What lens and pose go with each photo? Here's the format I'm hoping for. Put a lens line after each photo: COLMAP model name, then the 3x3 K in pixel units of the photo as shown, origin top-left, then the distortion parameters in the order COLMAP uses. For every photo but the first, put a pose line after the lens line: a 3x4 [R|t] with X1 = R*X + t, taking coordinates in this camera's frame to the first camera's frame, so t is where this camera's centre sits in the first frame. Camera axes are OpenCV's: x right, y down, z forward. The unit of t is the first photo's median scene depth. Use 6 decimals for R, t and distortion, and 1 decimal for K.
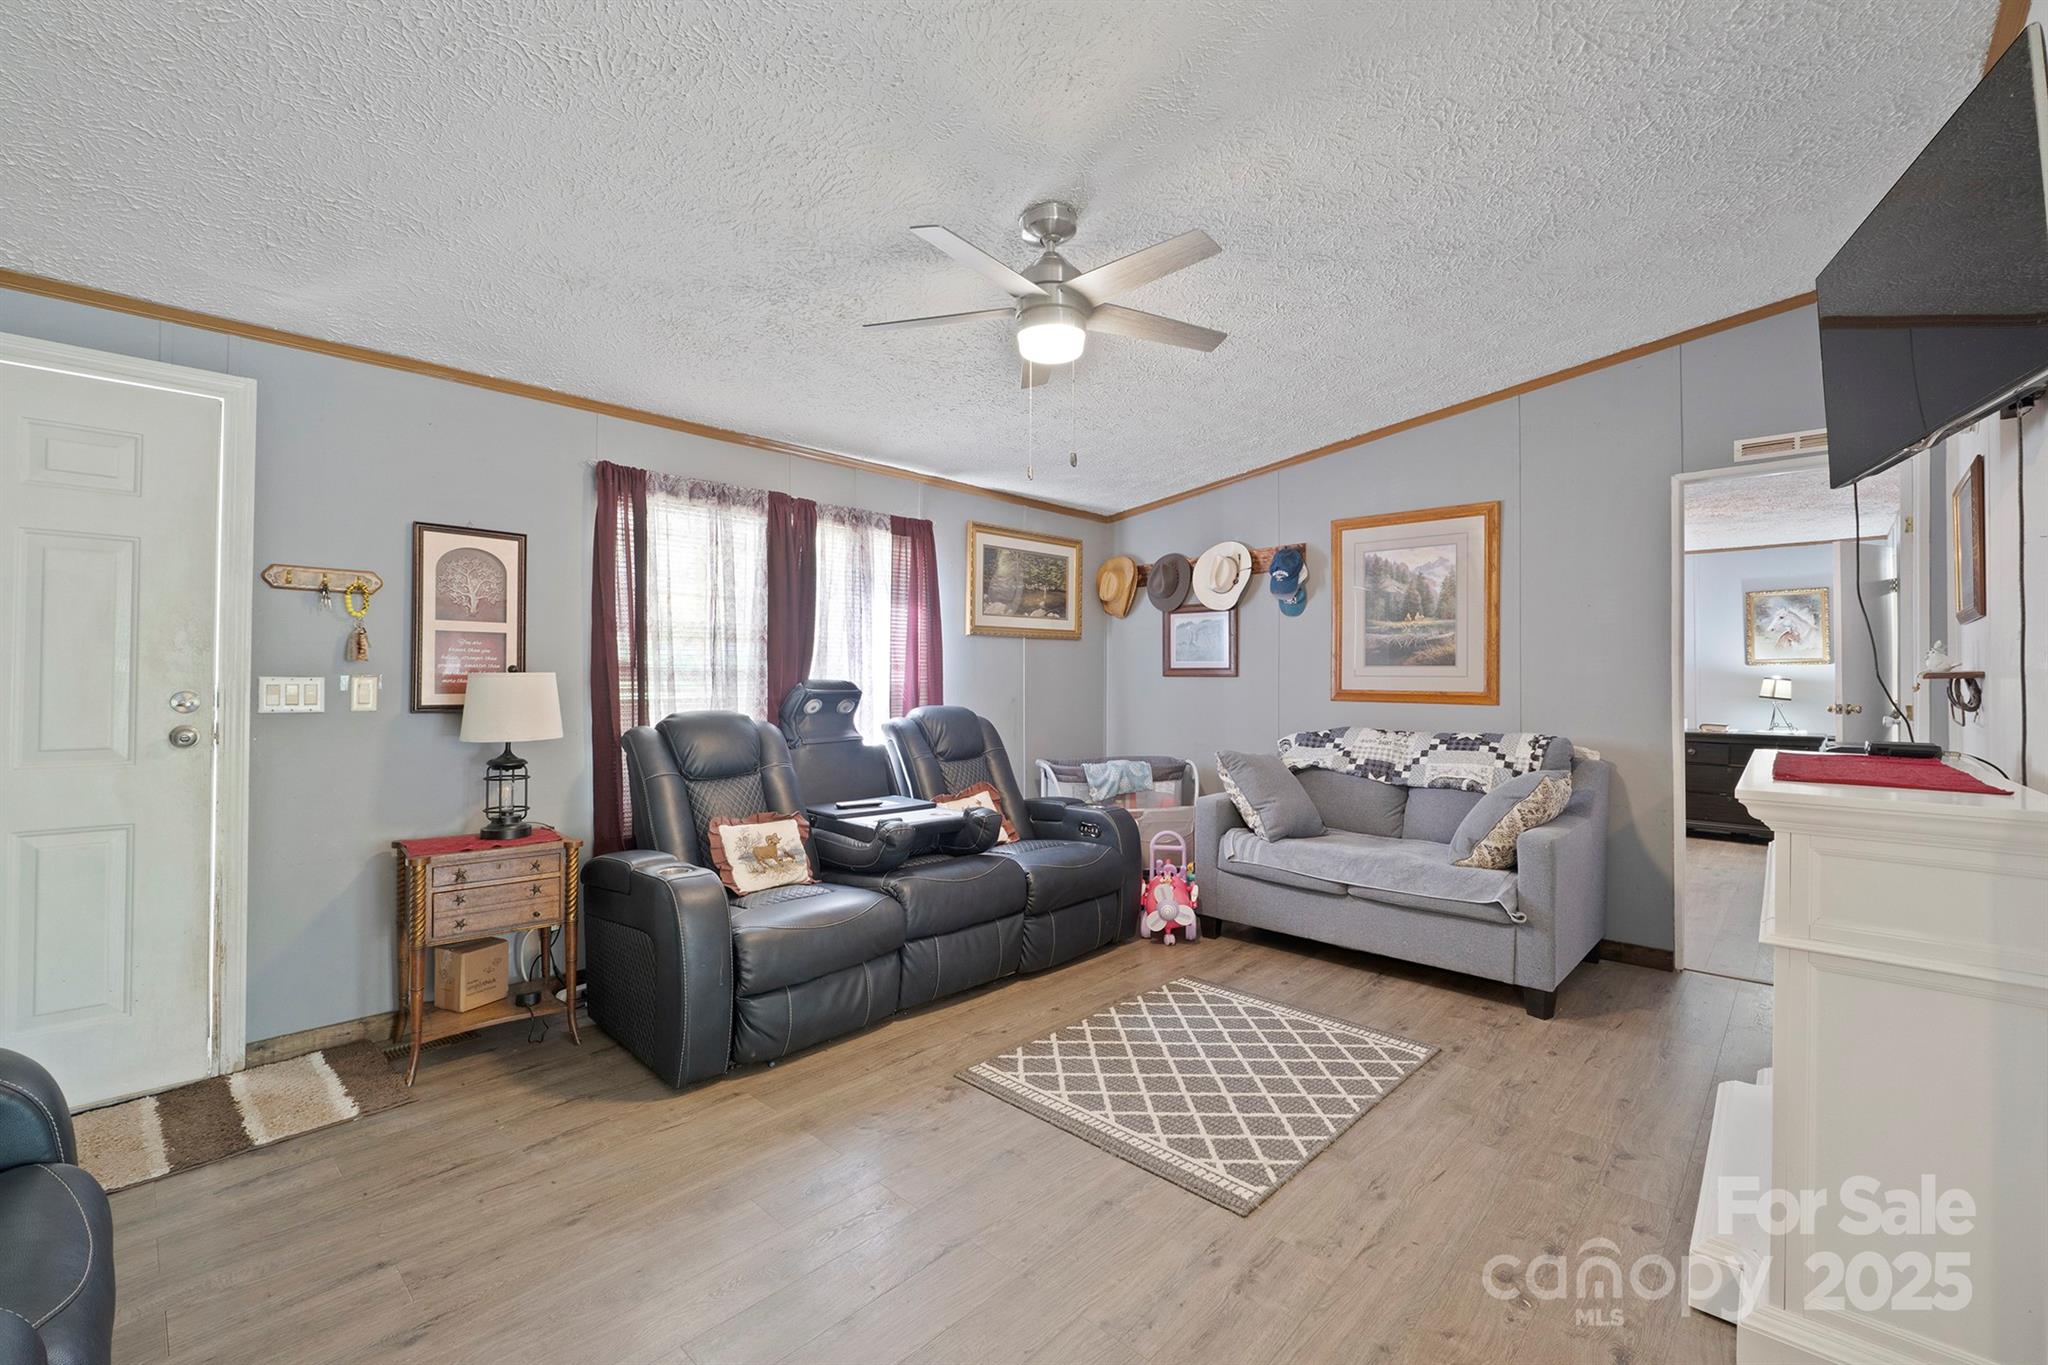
lens RADIAL K [[861.8, 0, 1020.7], [0, 861.8, 677.4], [0, 0, 1]] dist [-0.008355, -0.000036]
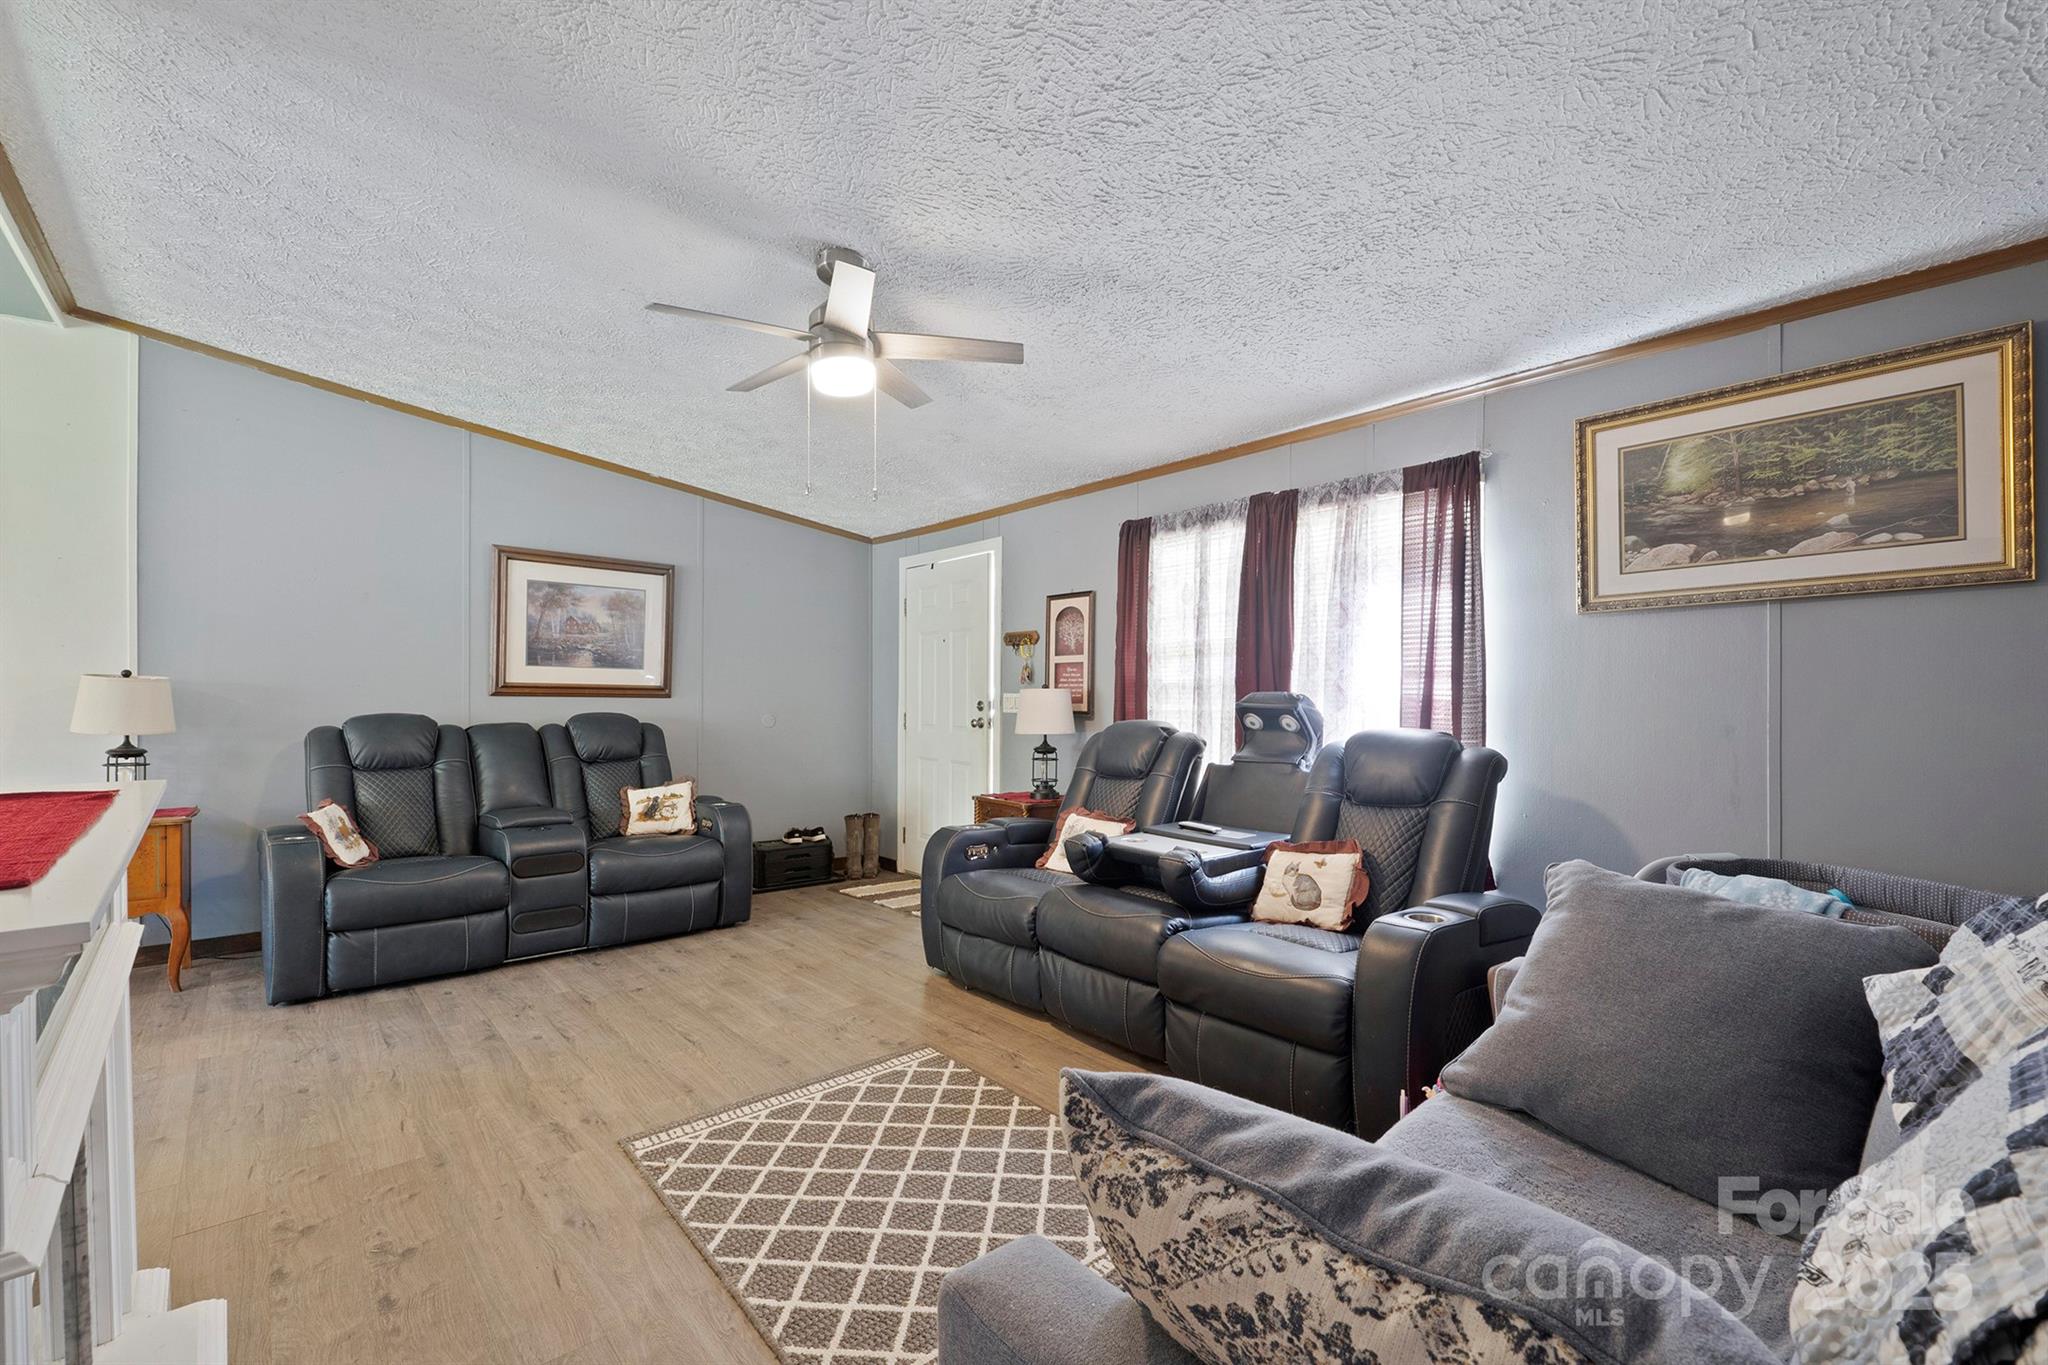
lens RADIAL K [[861.8, 0, 1004.4], [0, 861.8, 702.3], [0, 0, 1]] dist [-0.008355, -0.000036]
pose [[-0.099404, -0.002948, -0.995043, 0.777767], [-0.003224, 0.999991, -0.002641, 0.019287], [0.995042, 0.002945, -0.099412, 0.928835]]
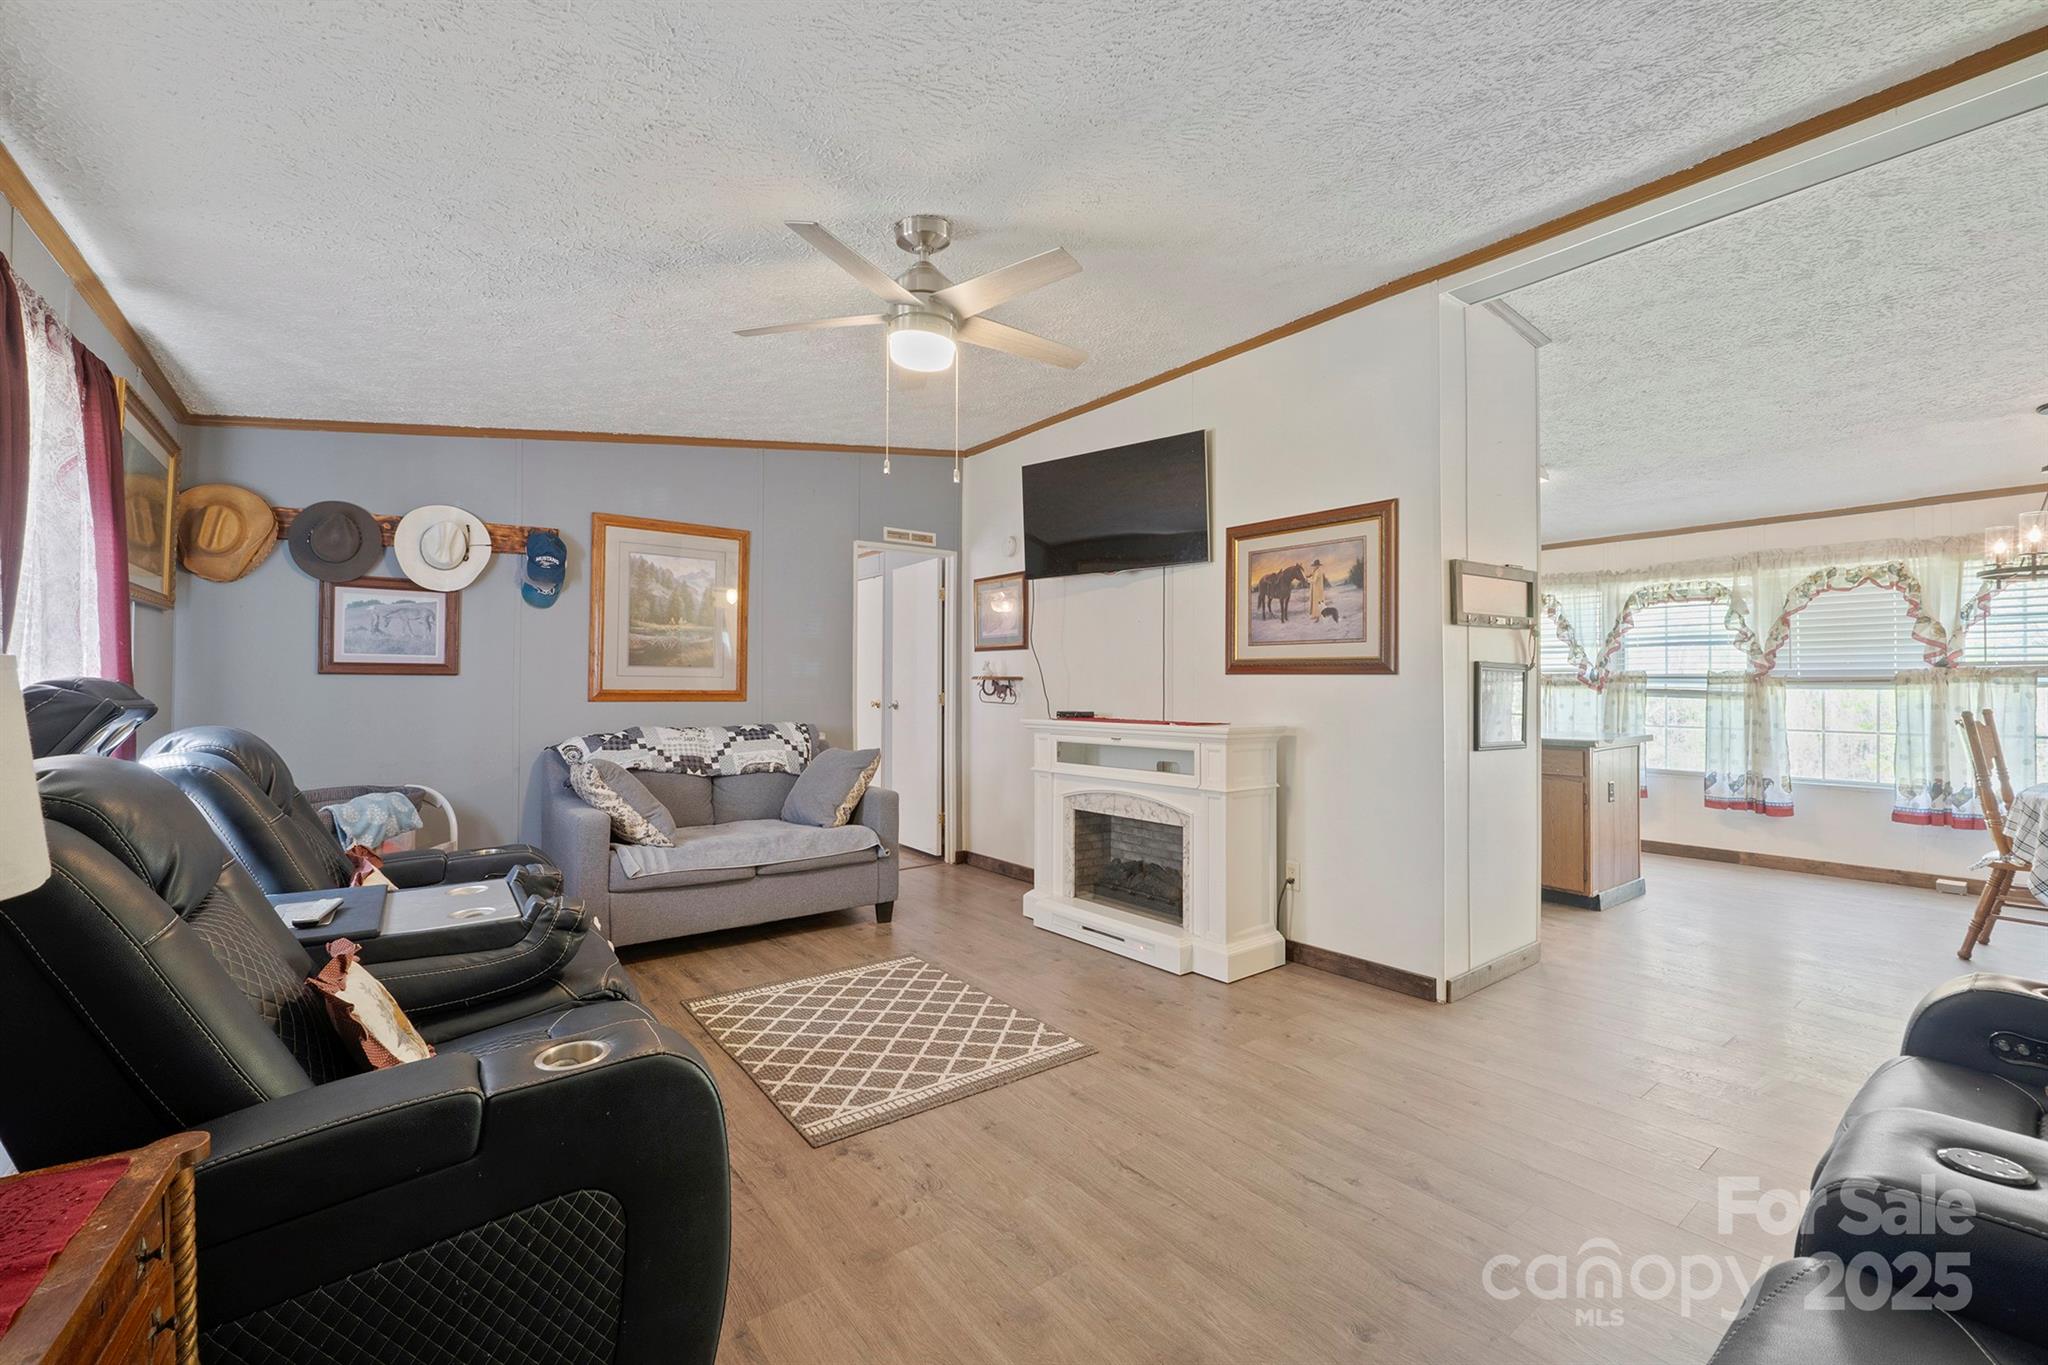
lens RADIAL K [[861.8, 0, 1025.0], [0, 861.8, 676.2], [0, 0, 1]] dist [-0.008355, -0.000036]
pose [[0.152796, 0.006151, 0.988239, -0.675774], [-0.003819, 0.999977, -0.005634, 0.003610], [-0.988250, -0.002914, 0.152816, 0.512642]]
